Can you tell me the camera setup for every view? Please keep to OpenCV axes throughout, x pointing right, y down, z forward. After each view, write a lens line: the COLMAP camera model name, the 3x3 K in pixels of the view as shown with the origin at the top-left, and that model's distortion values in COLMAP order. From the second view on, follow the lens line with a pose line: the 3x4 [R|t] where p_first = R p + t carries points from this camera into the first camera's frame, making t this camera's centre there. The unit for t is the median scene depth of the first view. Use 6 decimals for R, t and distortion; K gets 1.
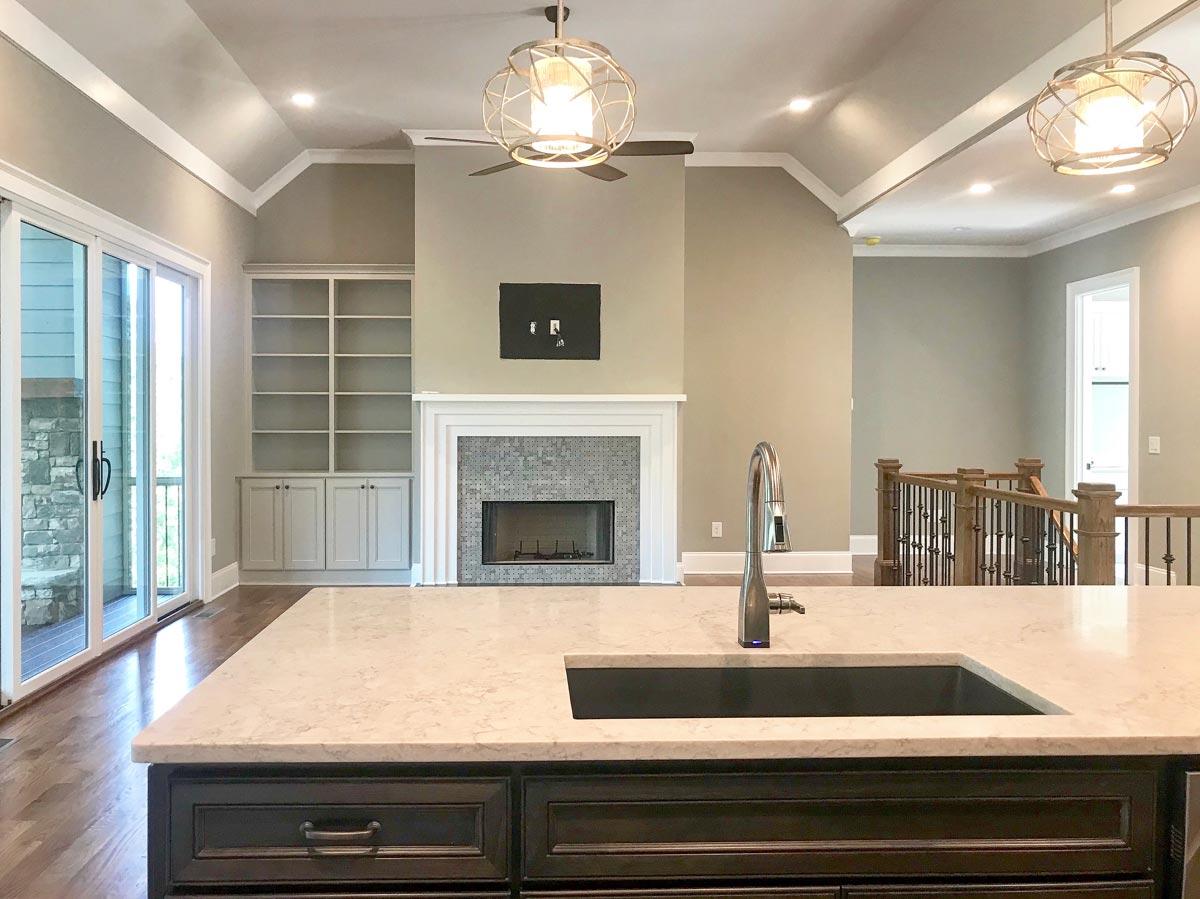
lens RADIAL K [[991.3, 0, 564.9], [0, 991.3, 426.1], [0, 0, 1]] dist [-0.009268, 0.004361]
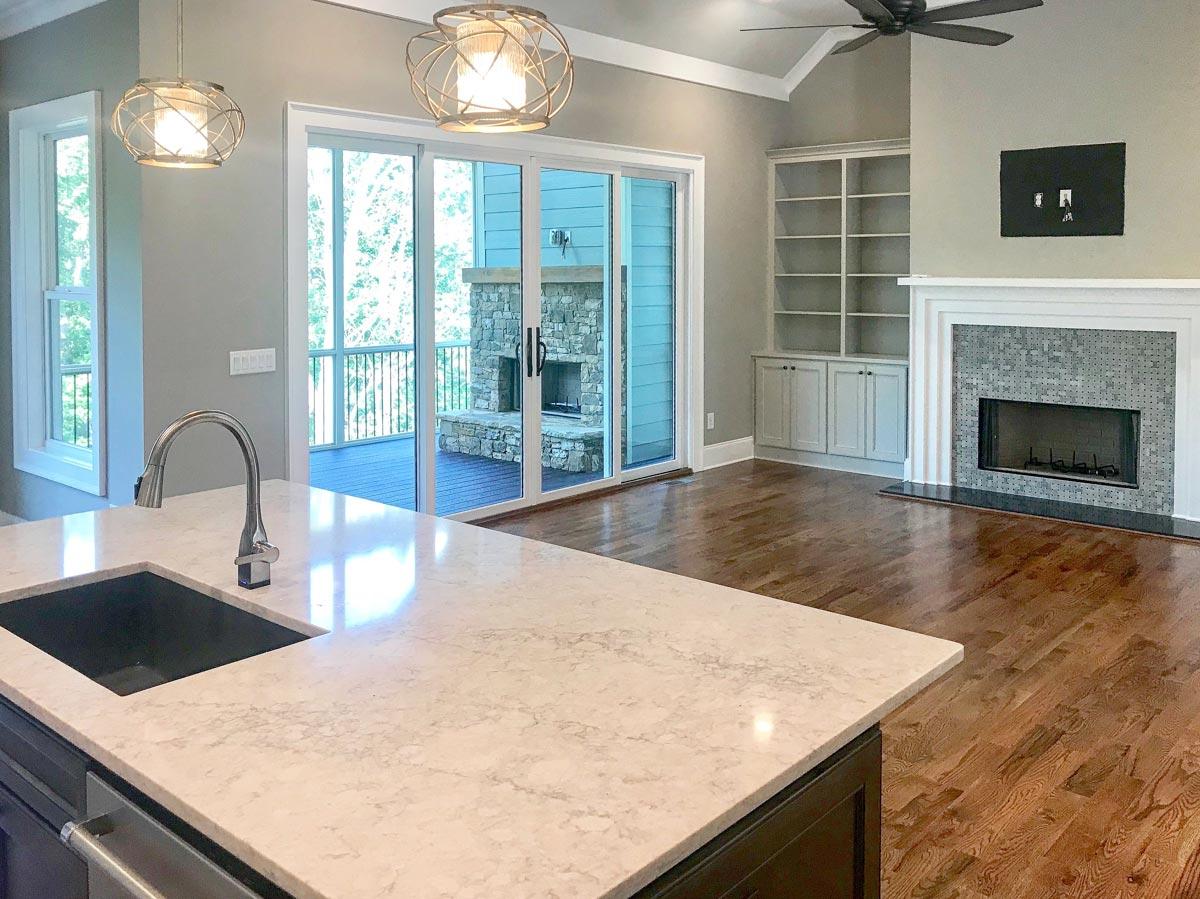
lens RADIAL K [[1036.0, 0, 605.9], [0, 1036.0, 300.4], [0, 0, 1]] dist [-0.006080, 0.003912]
pose [[0.732057, 0.017733, -0.681013, 0.303687], [-0.004444, 0.999764, 0.021255, -0.030094], [0.681229, -0.012533, 0.731963, 0.091457]]
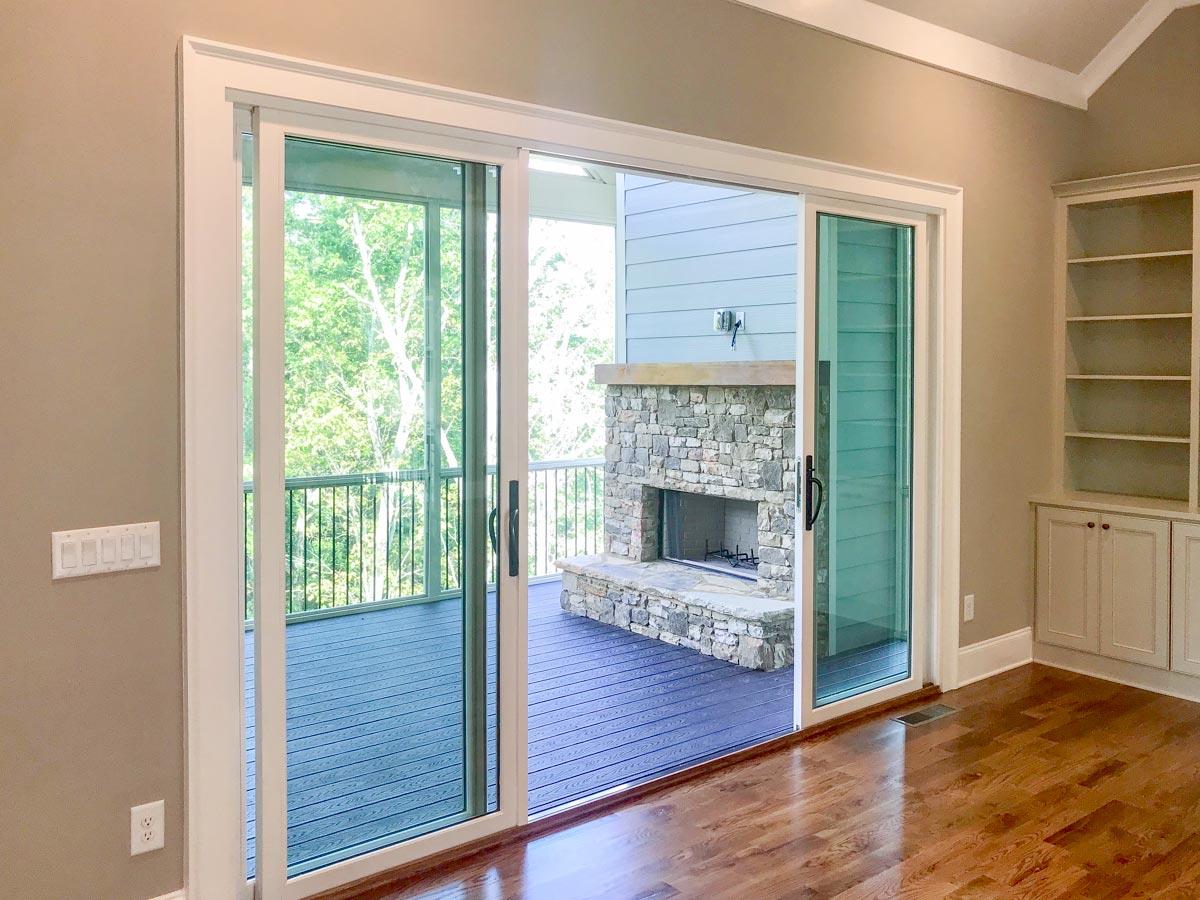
lens RADIAL K [[1008.3, 0, 566.5], [0, 1008.3, 382.2], [0, 0, 1]] dist [-0.010918, -0.013984]
pose [[0.579627, 0.014487, -0.814753, 0.041859], [-0.008880, 0.999895, 0.011461, -0.035359], [0.814833, 0.000592, 0.579695, 0.348611]]
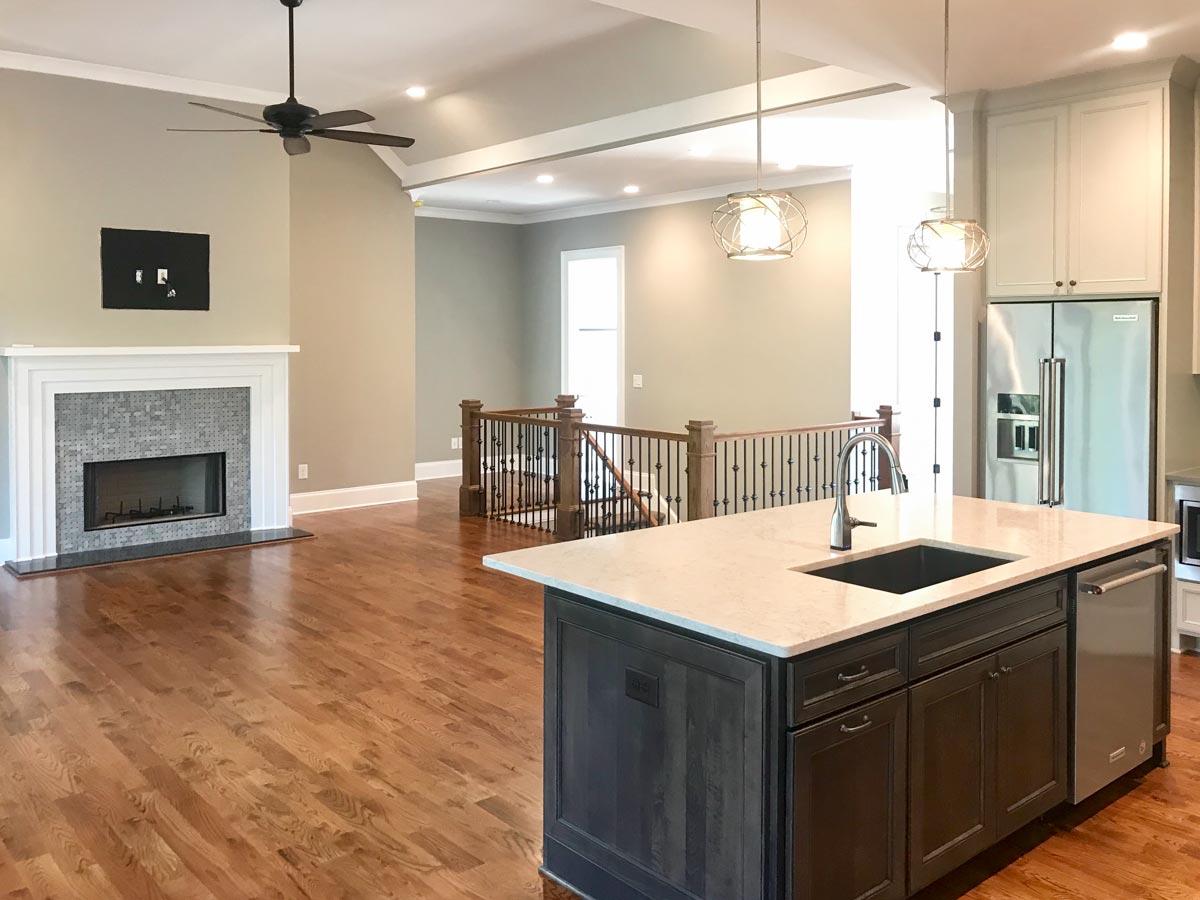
lens RADIAL K [[1008.3, 0, 583.9], [0, 1008.3, 356.7], [0, 0, 1]] dist [-0.010918, -0.013984]
pose [[0.784441, -0.015472, 0.620010, -0.296126], [0.007372, 0.999851, 0.015623, -0.034170], [-0.620159, -0.007684, 0.784438, -0.021269]]
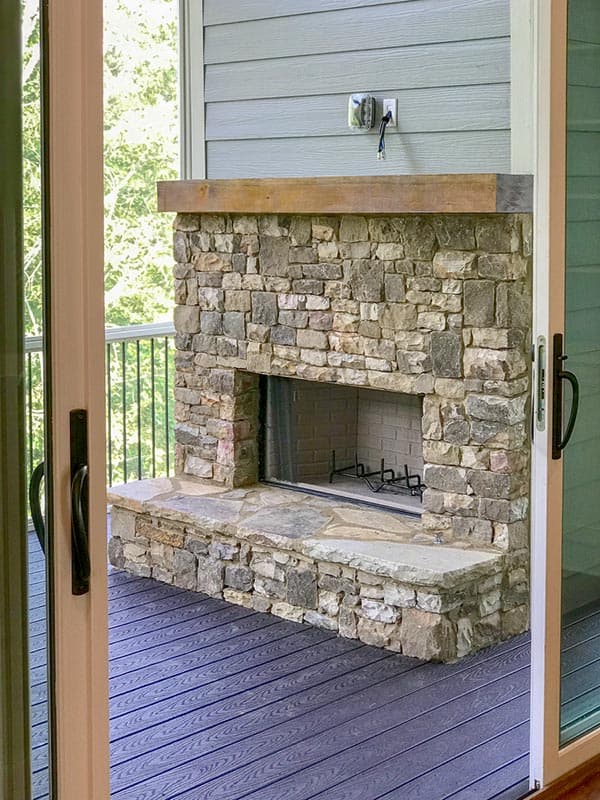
lens RADIAL K [[1372.1, 0, 266.2], [0, 1372.1, 235.8], [0, 0, 1]] dist [-0.060663, 0.000000]
pose [[0.685629, 0.026248, -0.727478, -0.066977], [-0.003149, 0.999447, 0.033092, -0.036390], [0.727944, -0.020398, 0.685333, 0.400798]]
